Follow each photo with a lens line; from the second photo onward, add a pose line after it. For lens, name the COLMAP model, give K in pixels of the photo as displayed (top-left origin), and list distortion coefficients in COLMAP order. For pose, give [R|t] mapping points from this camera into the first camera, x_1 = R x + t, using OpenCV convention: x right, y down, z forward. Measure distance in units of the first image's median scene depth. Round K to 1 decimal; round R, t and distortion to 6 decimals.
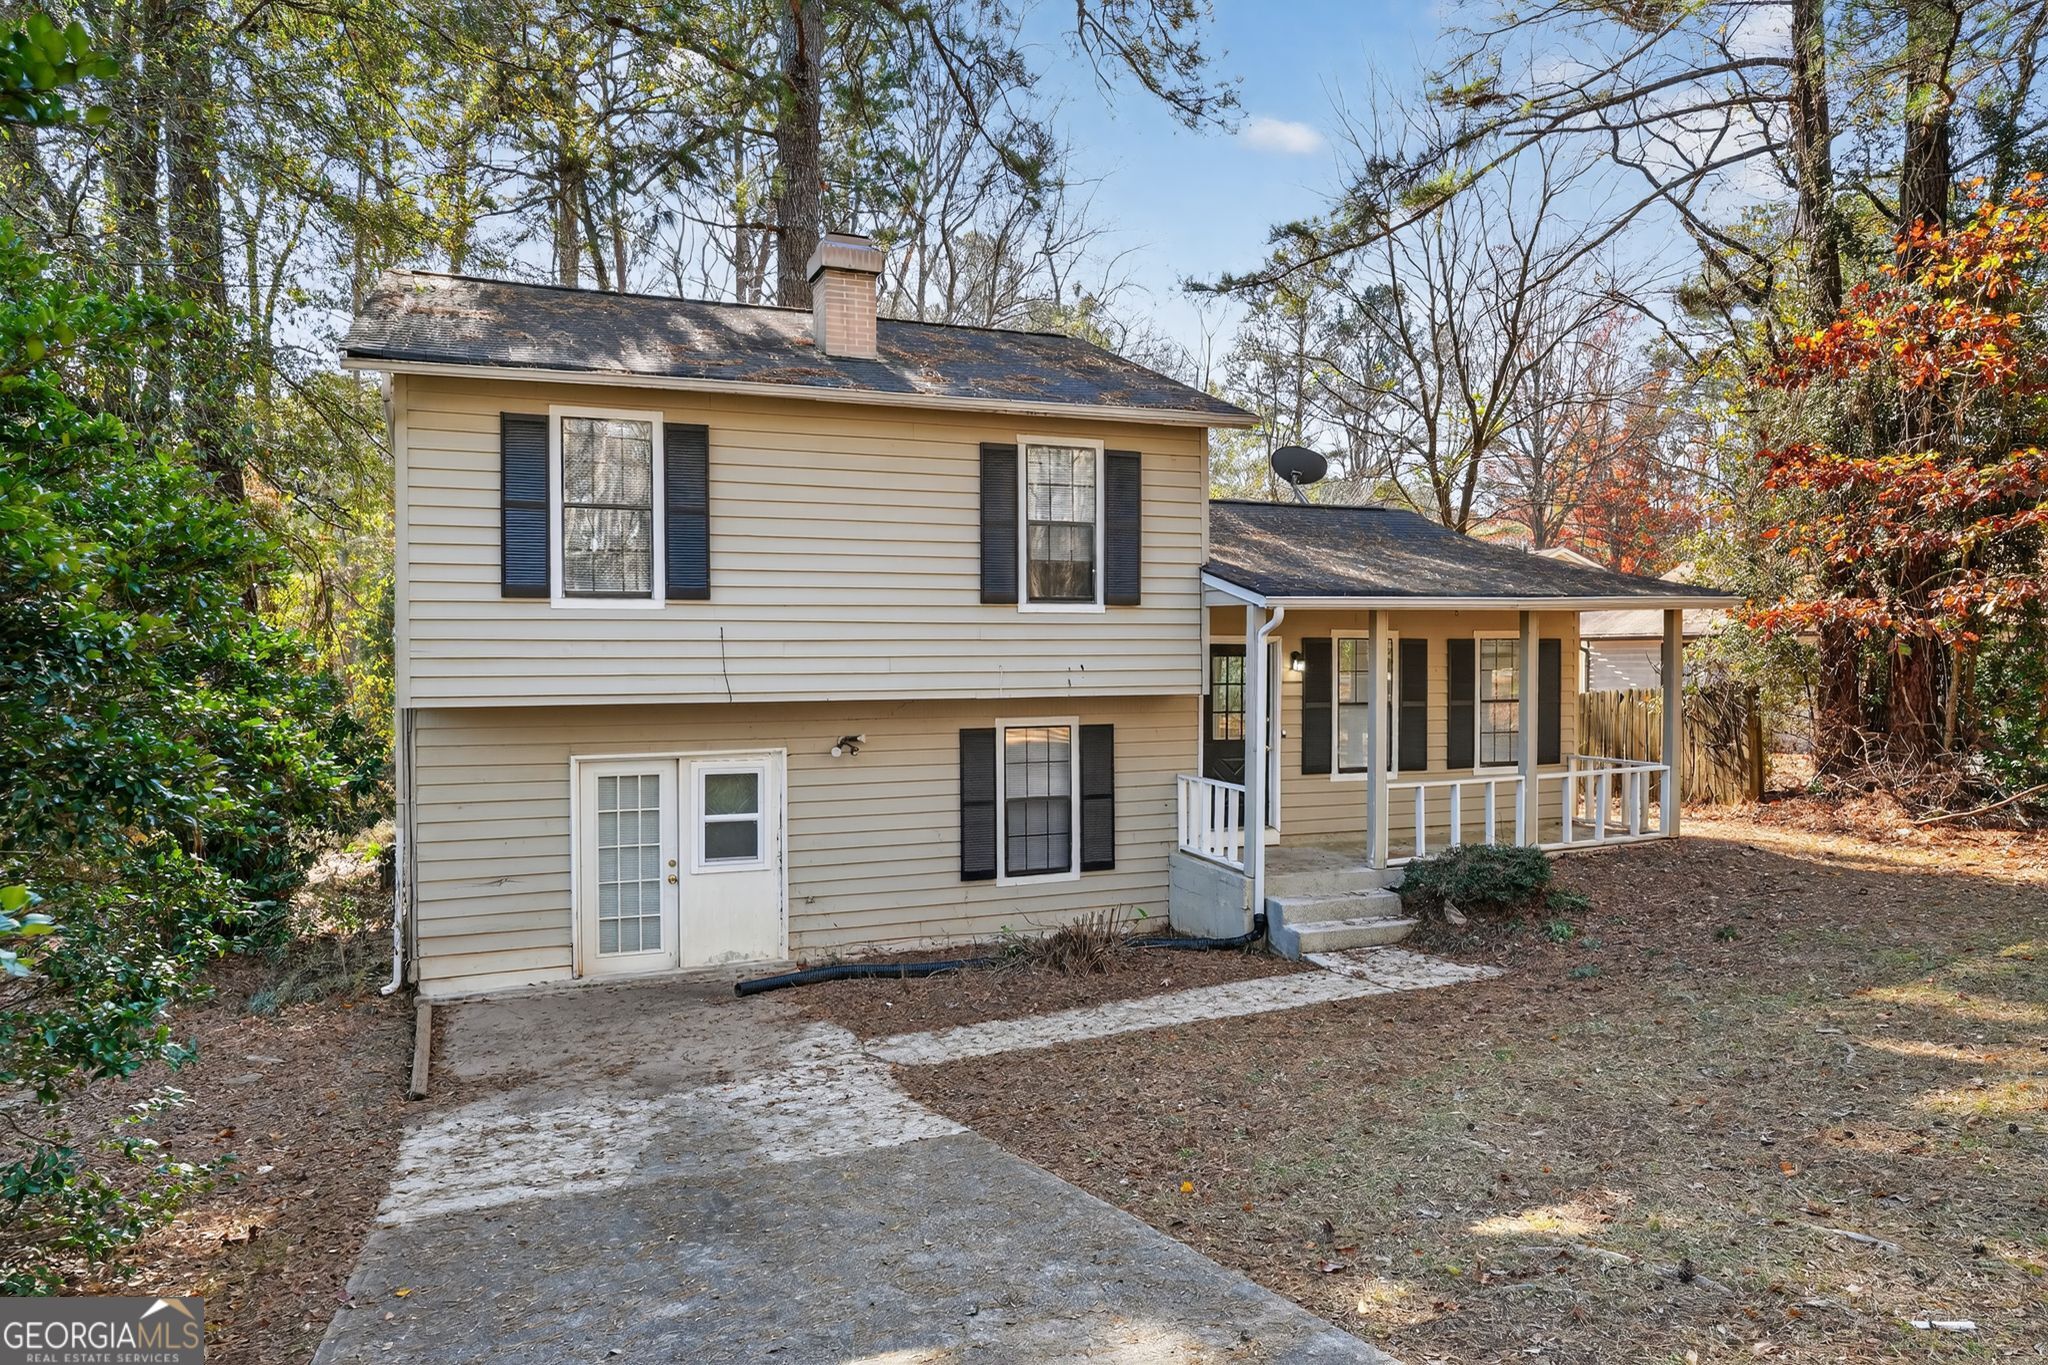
lens RADIAL K [[872.6, 0, 1023.8], [0, 872.6, 676.9], [0, 0, 1]] dist [-0.007165, 0.000010]
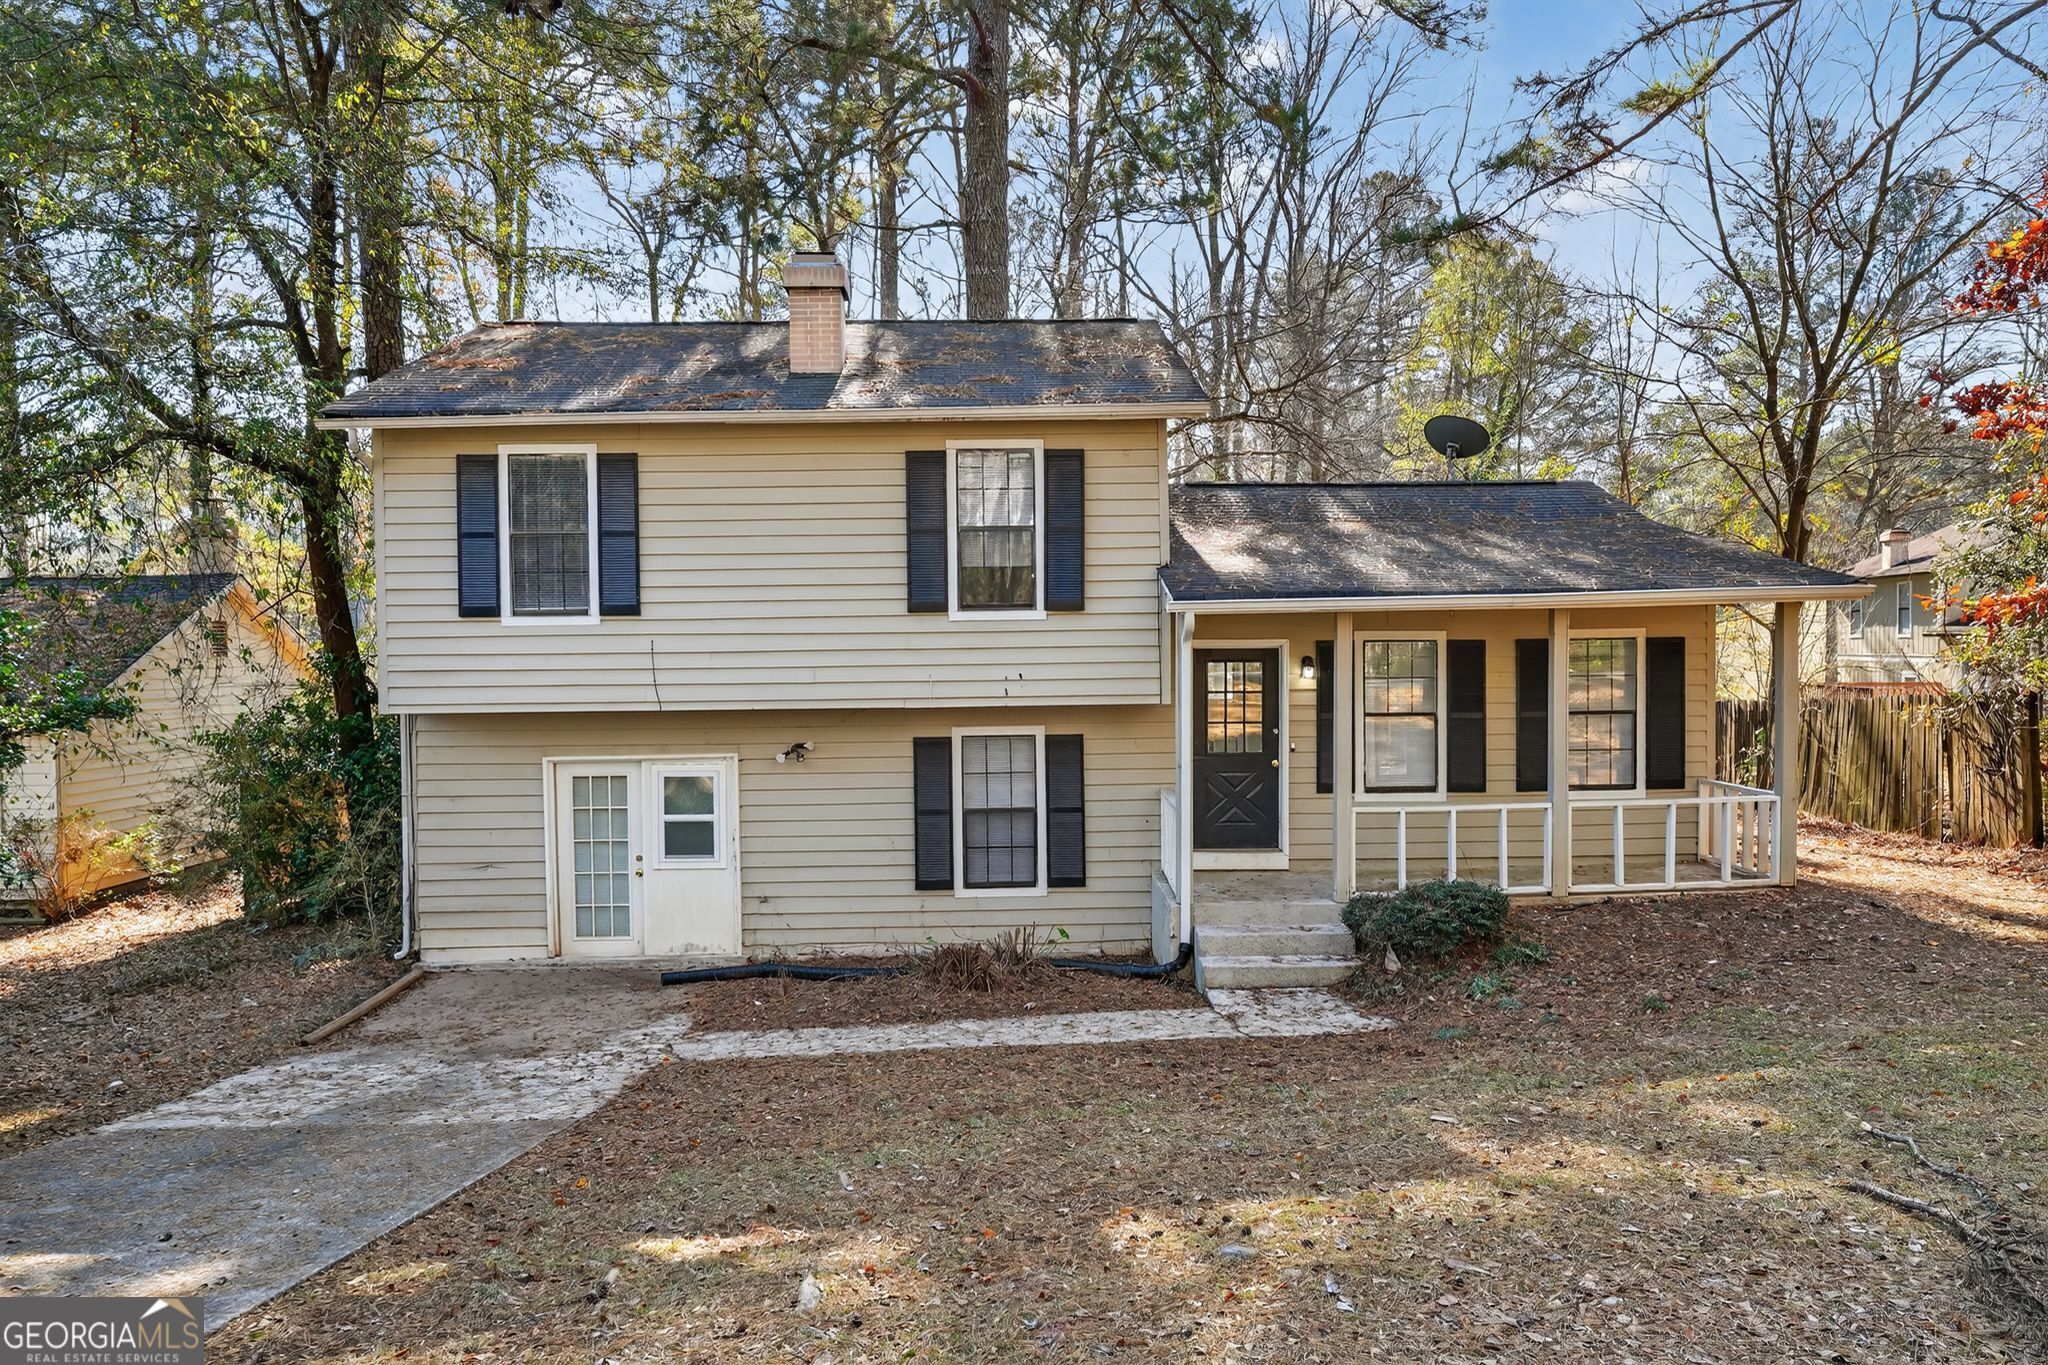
lens RADIAL K [[915.9, 0, 1023.9], [0, 915.9, 682.6], [0, 0, 1]] dist [-0.008459, 0.002093]
pose [[0.970006, 0.000644, -0.243079, 0.334050], [0.001309, 0.999968, 0.007875, -0.012176], [0.243077, -0.007957, 0.969974, 0.017151]]
